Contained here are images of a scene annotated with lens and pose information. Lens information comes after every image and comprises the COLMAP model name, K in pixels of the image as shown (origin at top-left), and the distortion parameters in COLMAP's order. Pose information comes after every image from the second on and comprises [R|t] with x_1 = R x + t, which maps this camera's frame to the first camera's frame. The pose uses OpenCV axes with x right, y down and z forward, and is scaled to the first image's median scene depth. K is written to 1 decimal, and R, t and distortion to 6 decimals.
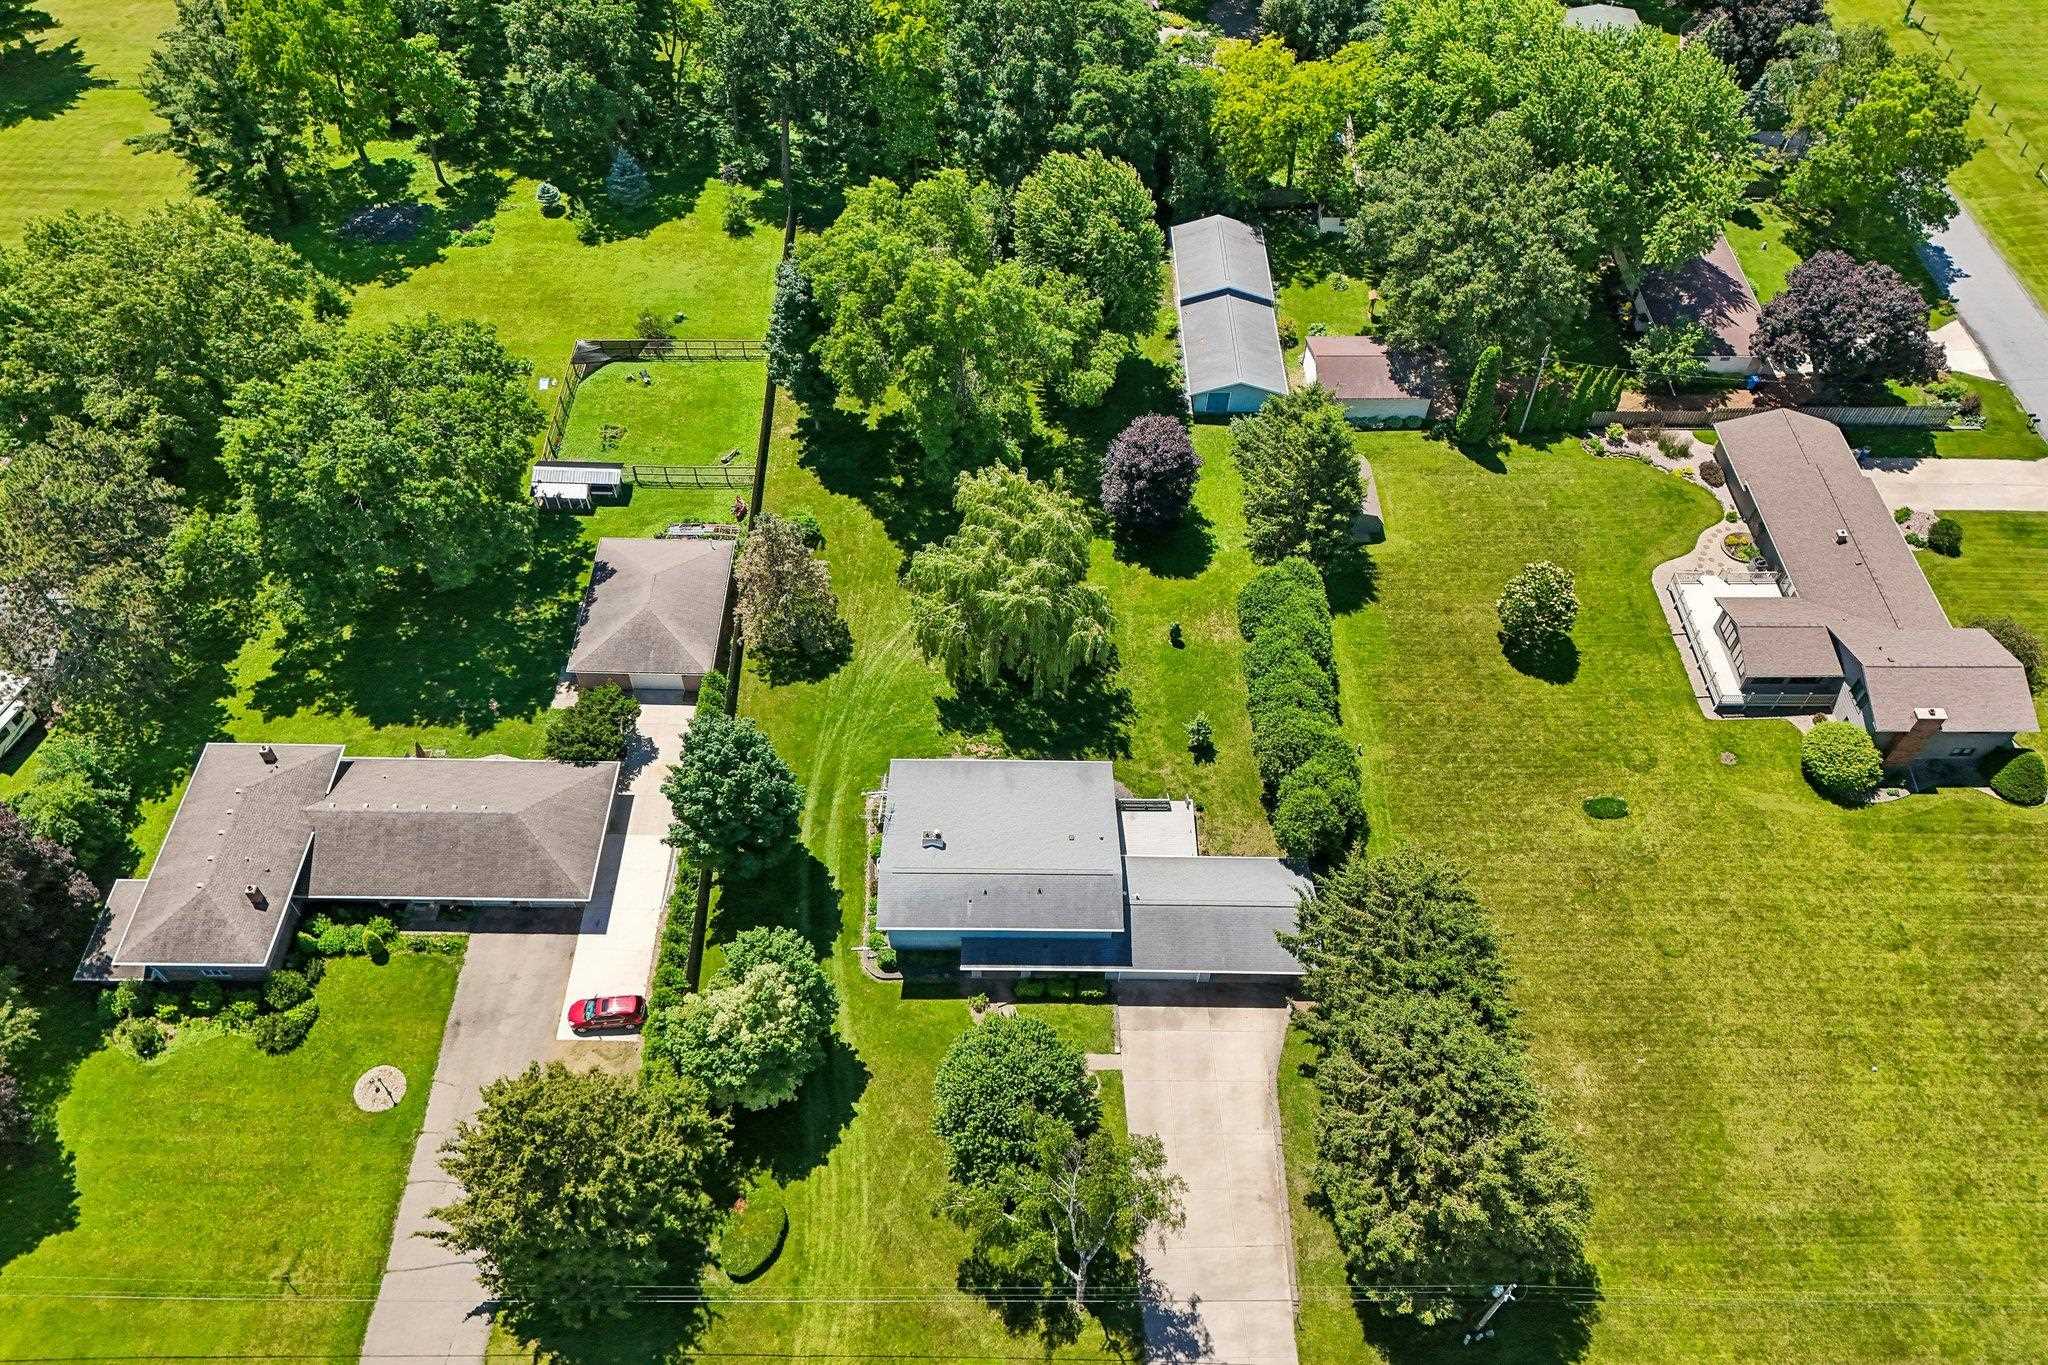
lens RADIAL K [[1530.7, 0, 1024.0], [0, 1530.7, 682.5], [0, 0, 1]] dist [0.027327, -0.000608]
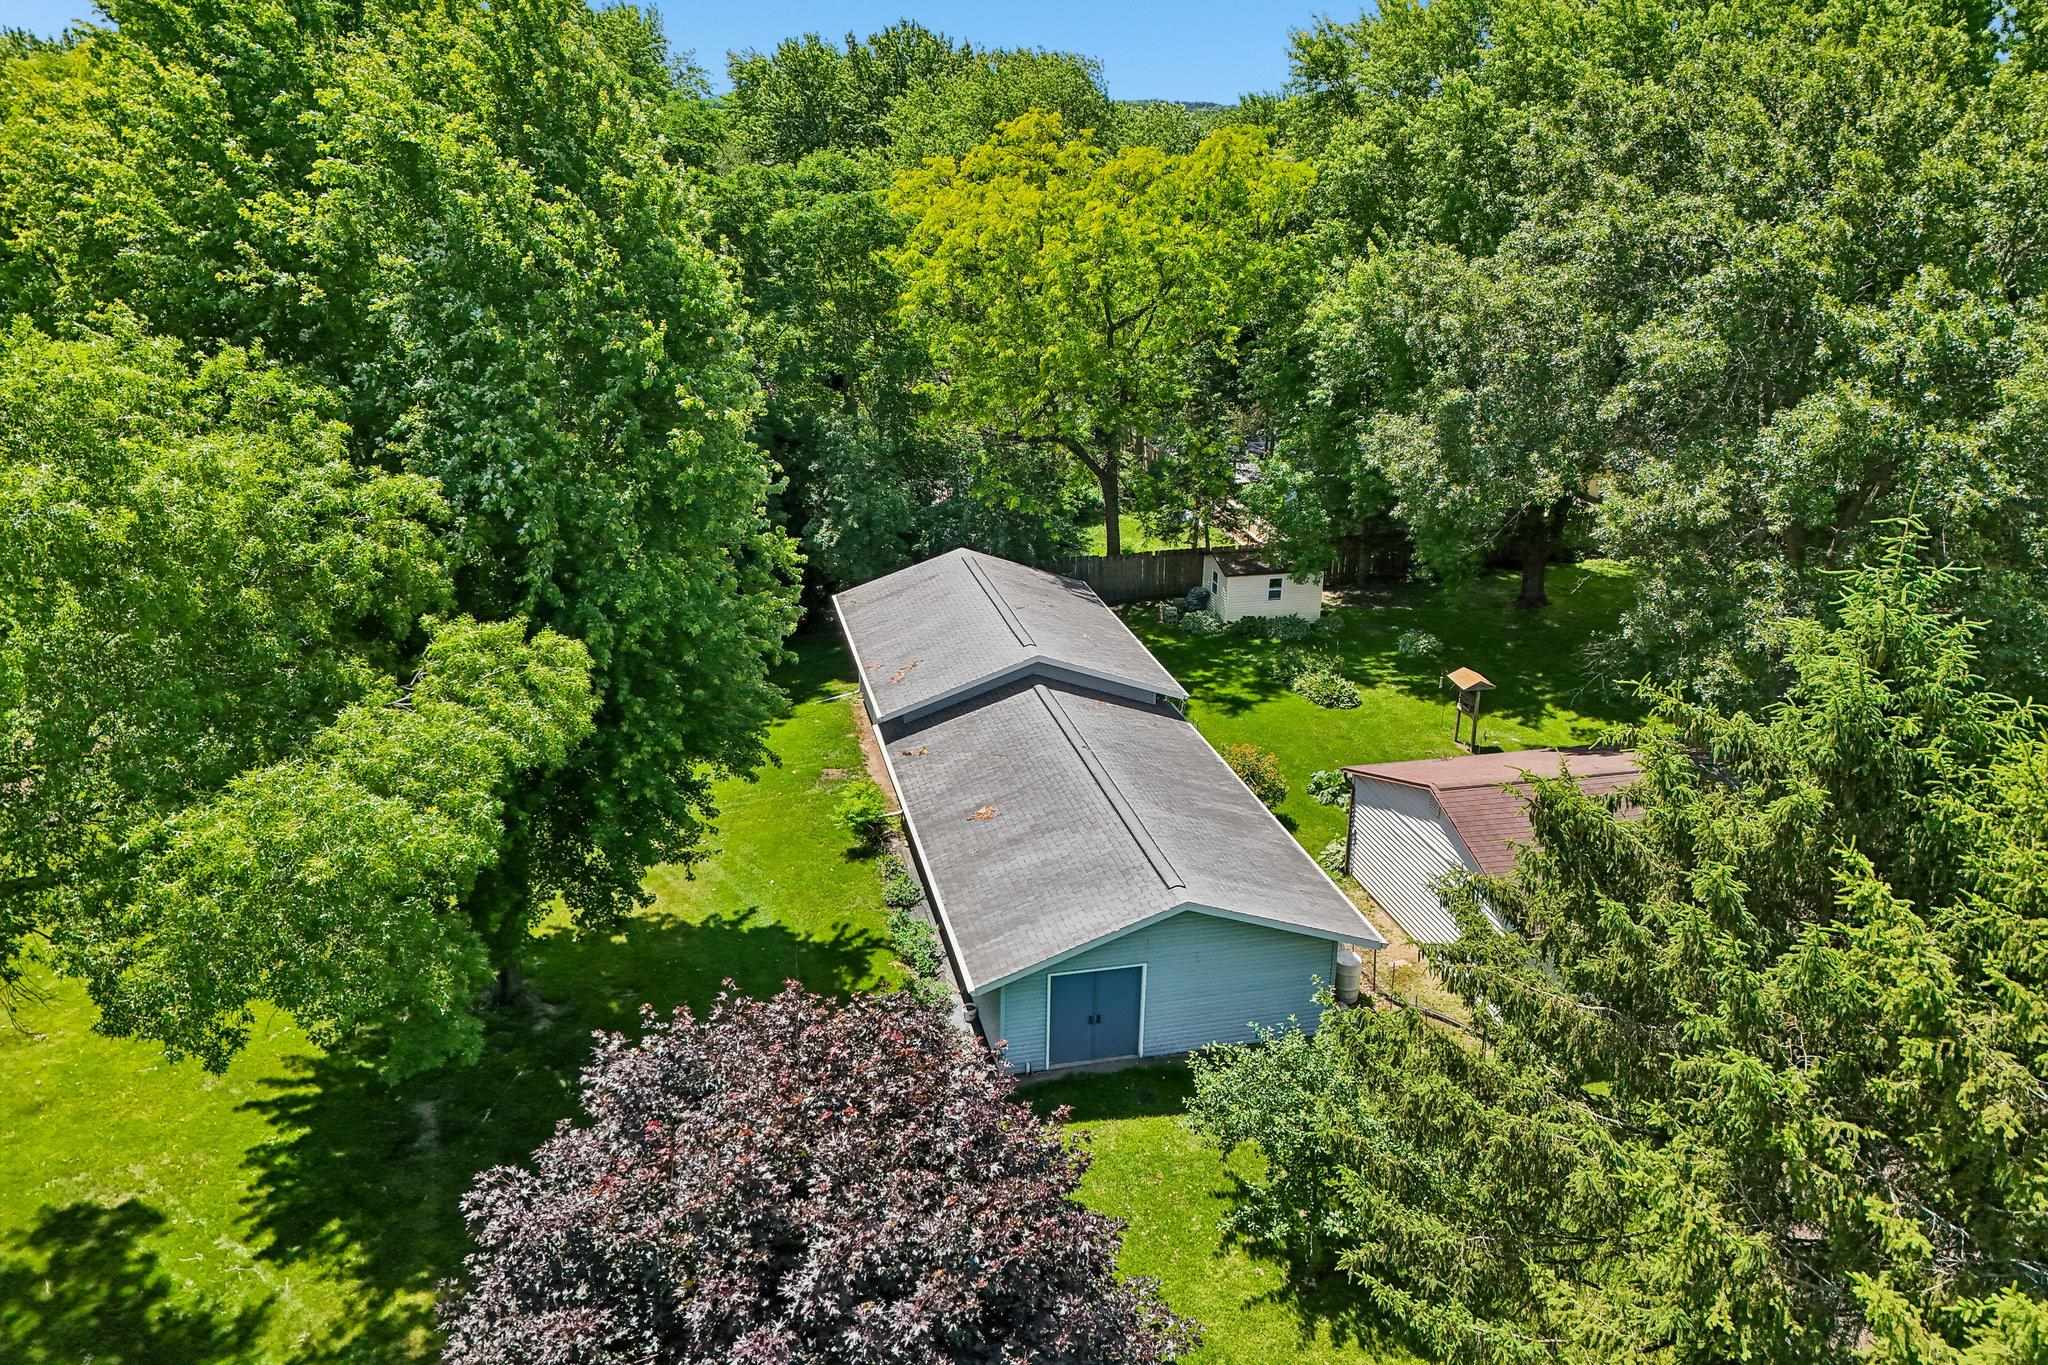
lens RADIAL K [[1514.6, 0, 1015.3], [0, 1514.6, 633.0], [0, 0, 1]] dist [0.085862, -0.078124]
pose [[0.975422, -0.088086, 0.201970, 0.078885], [0.181196, 0.842220, -0.507773, -0.125451], [-0.125375, 0.531889, 0.837481, 0.833319]]
